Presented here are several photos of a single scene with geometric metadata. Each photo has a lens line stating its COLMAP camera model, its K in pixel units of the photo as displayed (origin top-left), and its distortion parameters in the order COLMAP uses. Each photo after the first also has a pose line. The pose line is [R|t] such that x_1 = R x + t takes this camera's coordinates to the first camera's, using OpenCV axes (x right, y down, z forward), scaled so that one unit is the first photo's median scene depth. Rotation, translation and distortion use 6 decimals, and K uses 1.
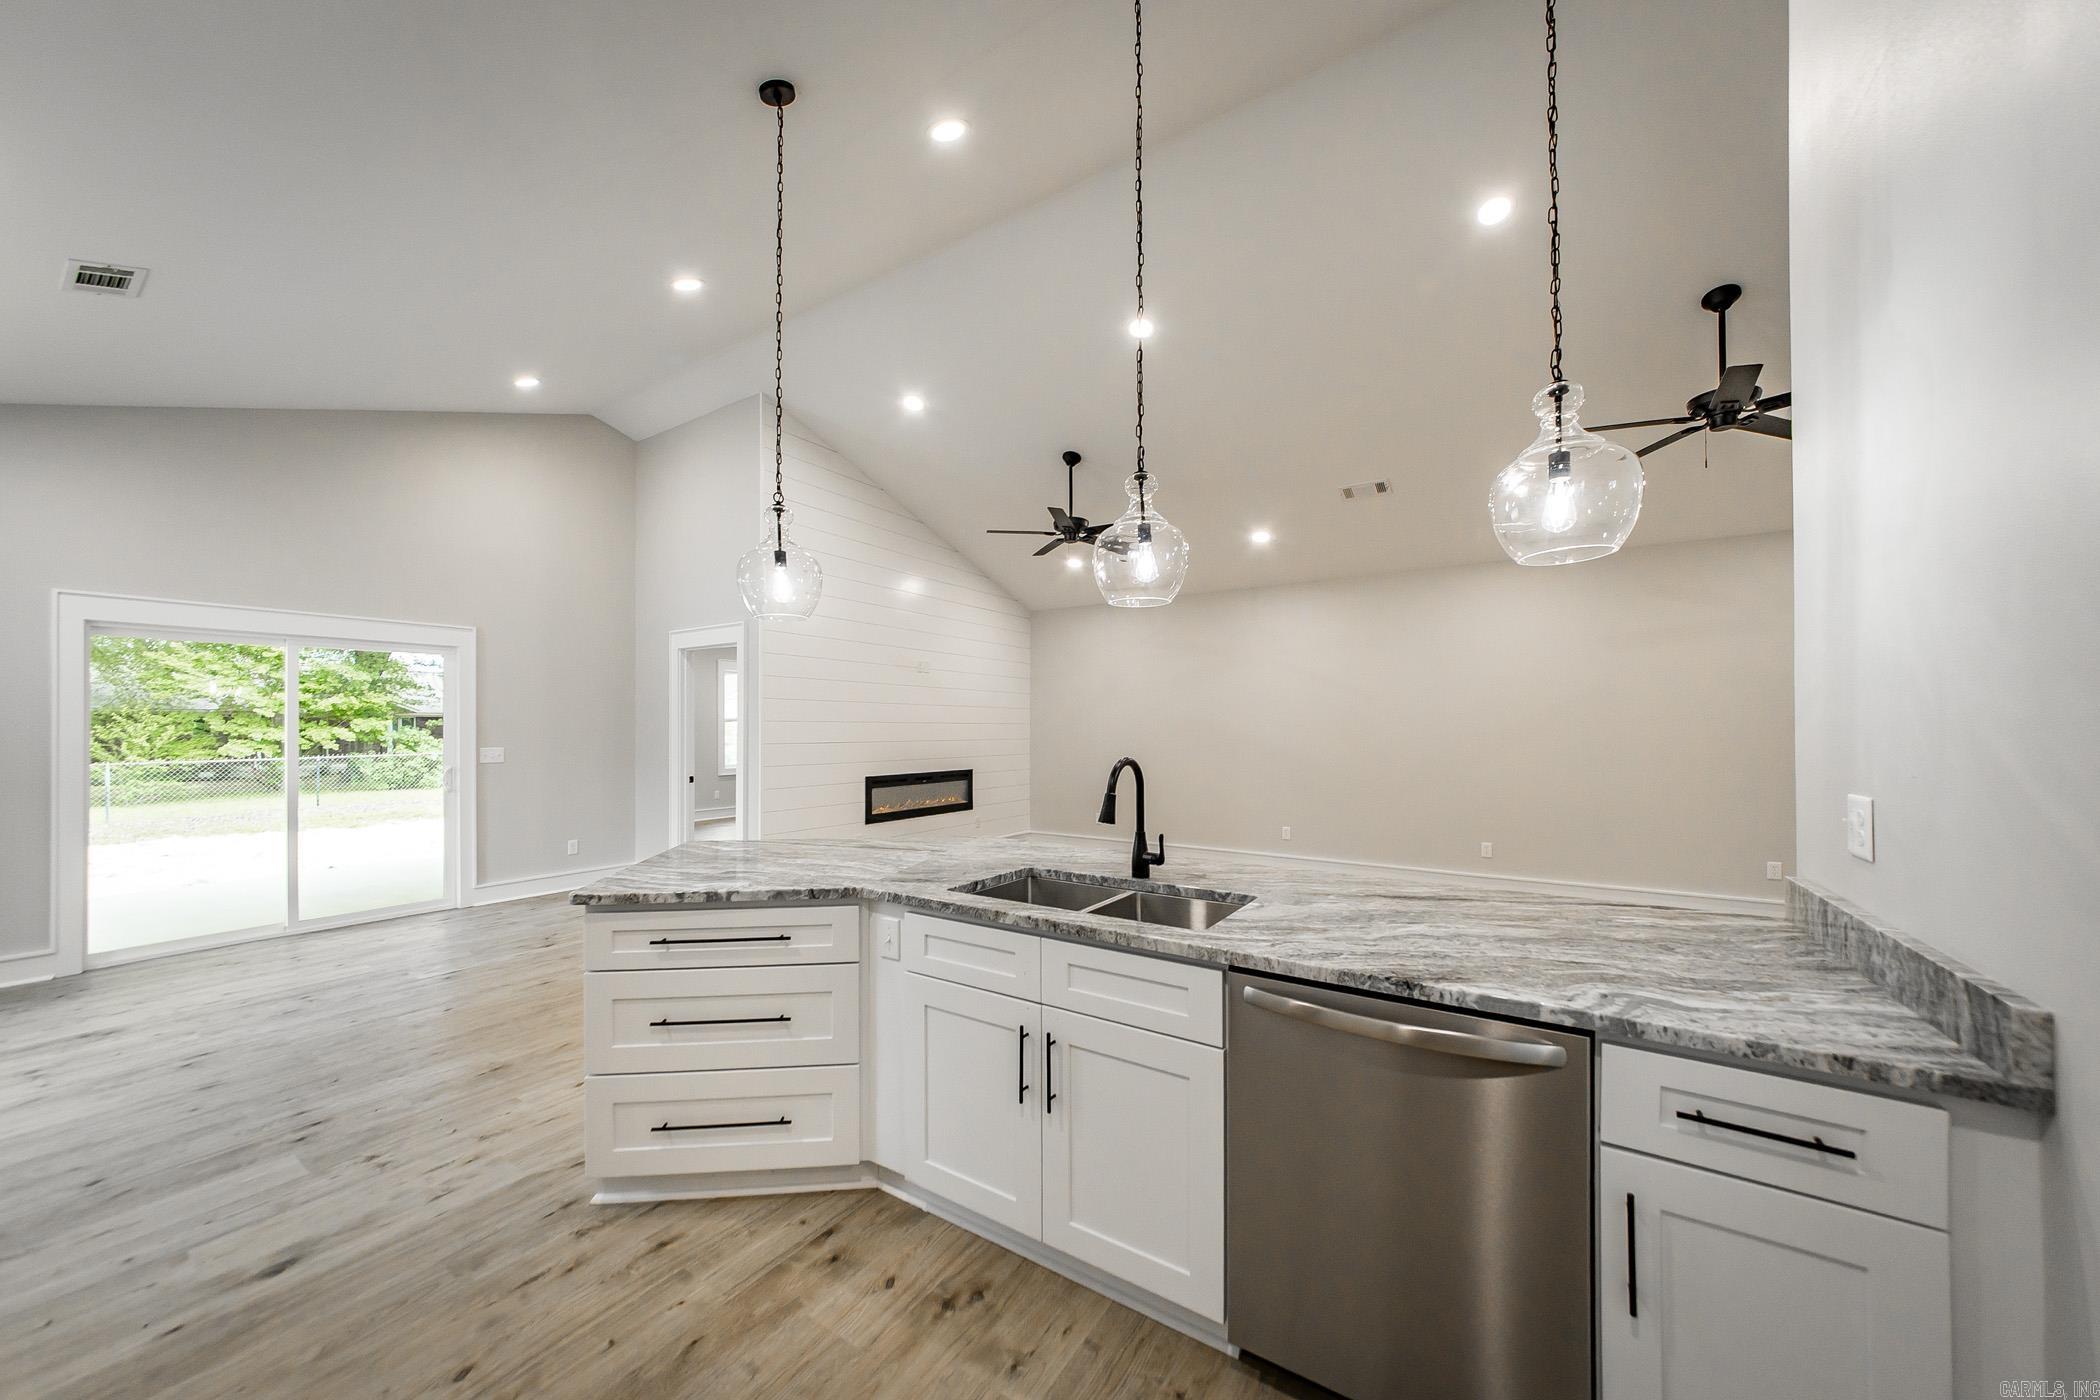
lens RADIAL K [[751.1, 0, 1033.7], [0, 751.1, 721.9], [0, 0, 1]] dist [-0.008431, 0.001769]
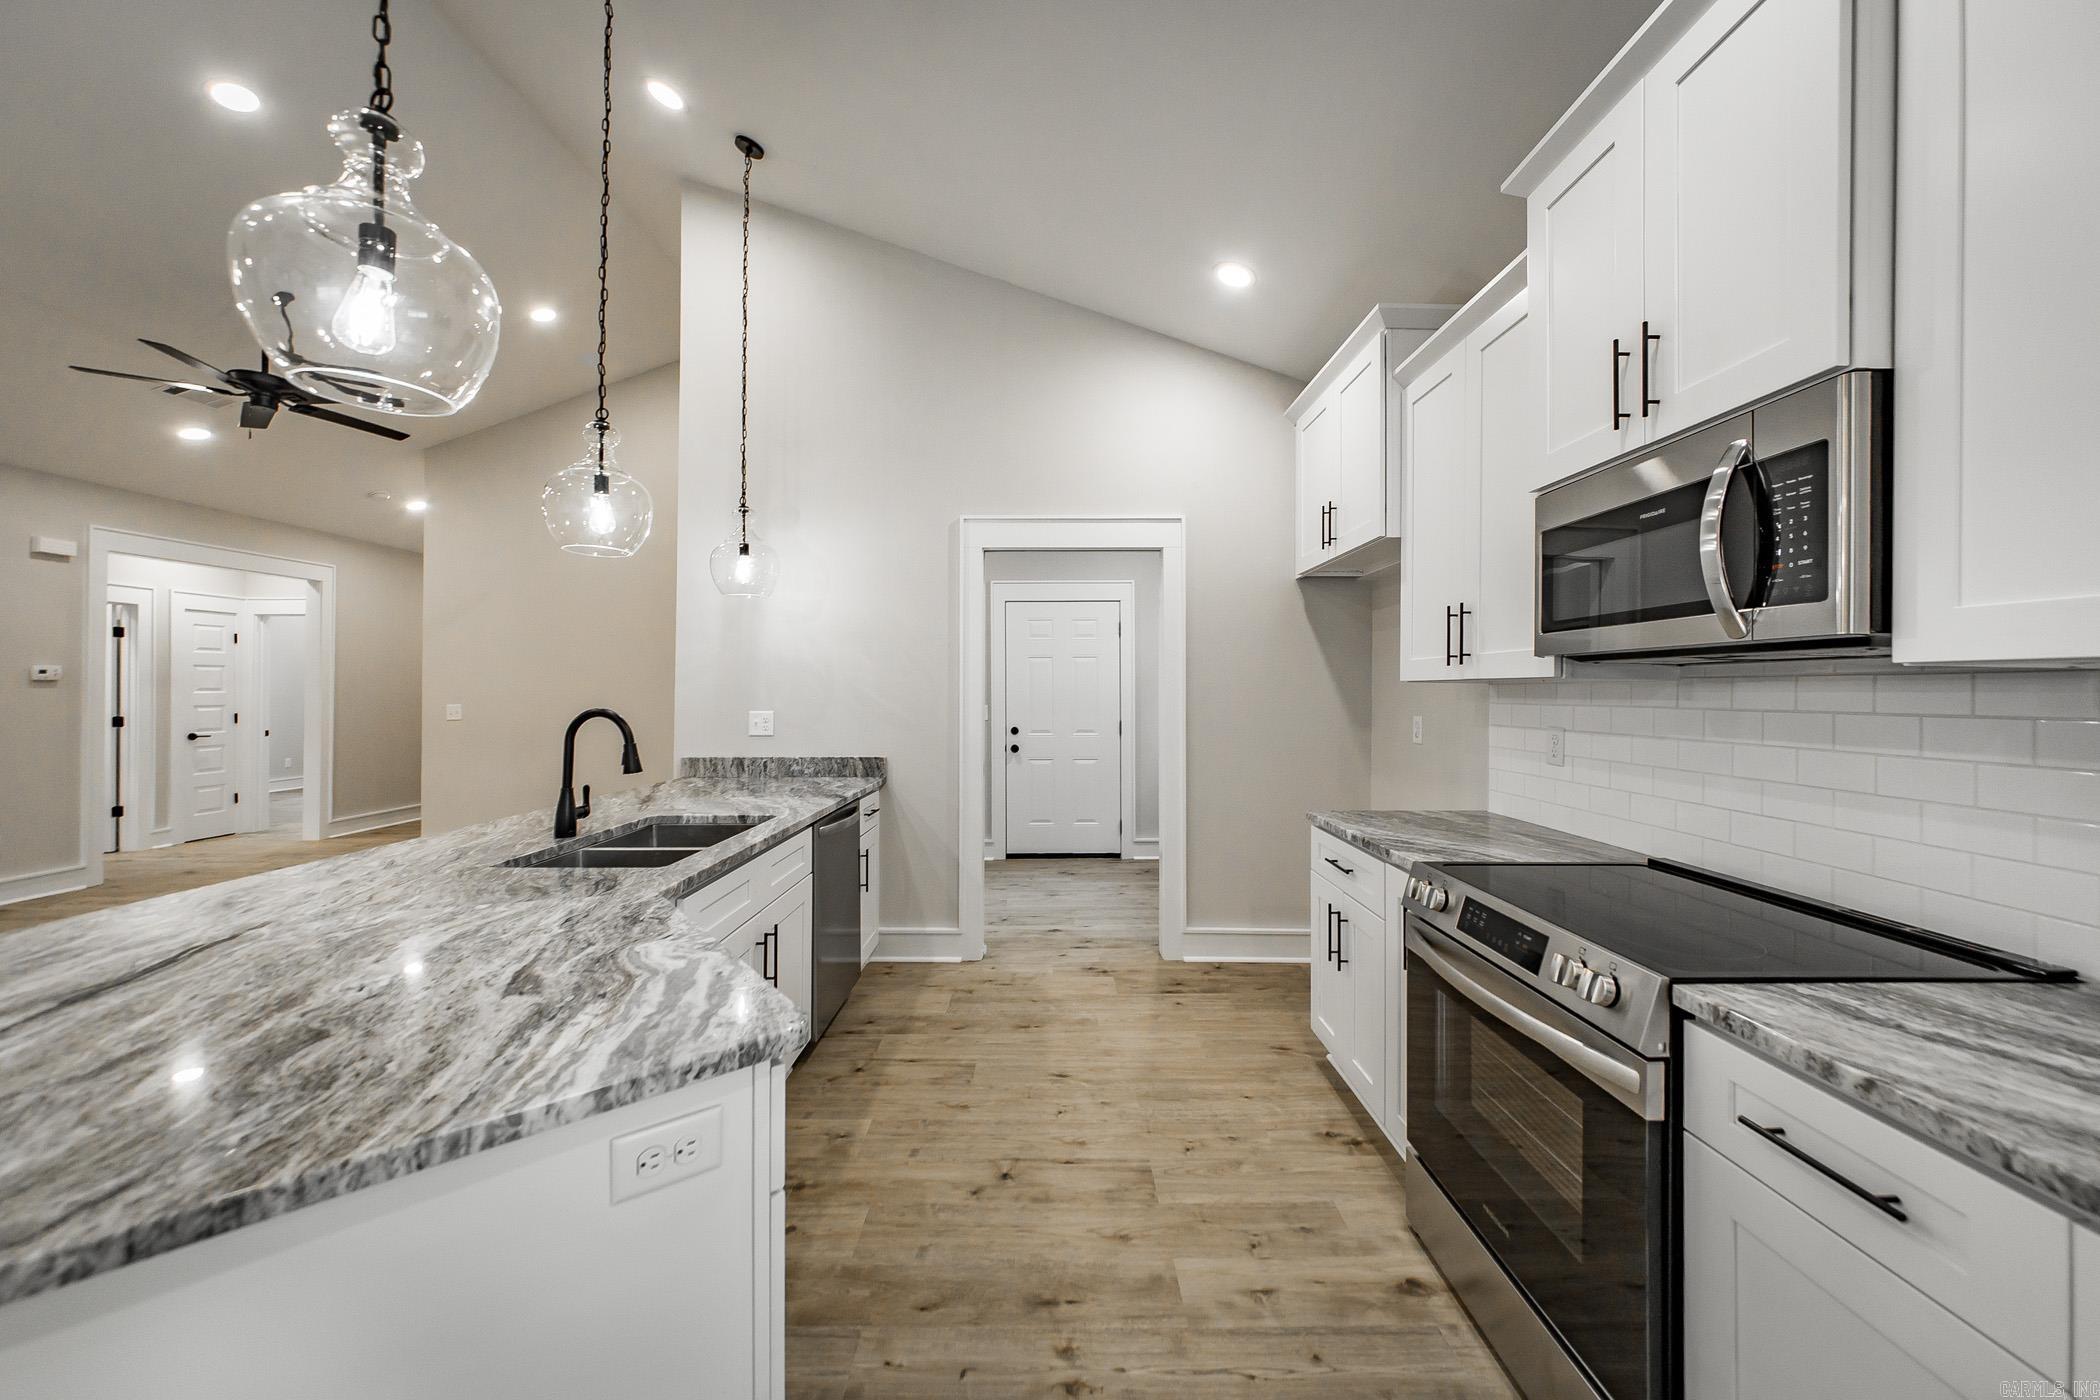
lens RADIAL K [[751.1, 0, 1053.4], [0, 751.1, 687.2], [0, 0, 1]] dist [-0.008431, 0.001769]
pose [[-0.546913, 0.006470, 0.837165, -0.372098], [-0.006138, 0.999912, -0.011738, 0.011458], [-0.837167, -0.011558, -0.546825, 0.407269]]
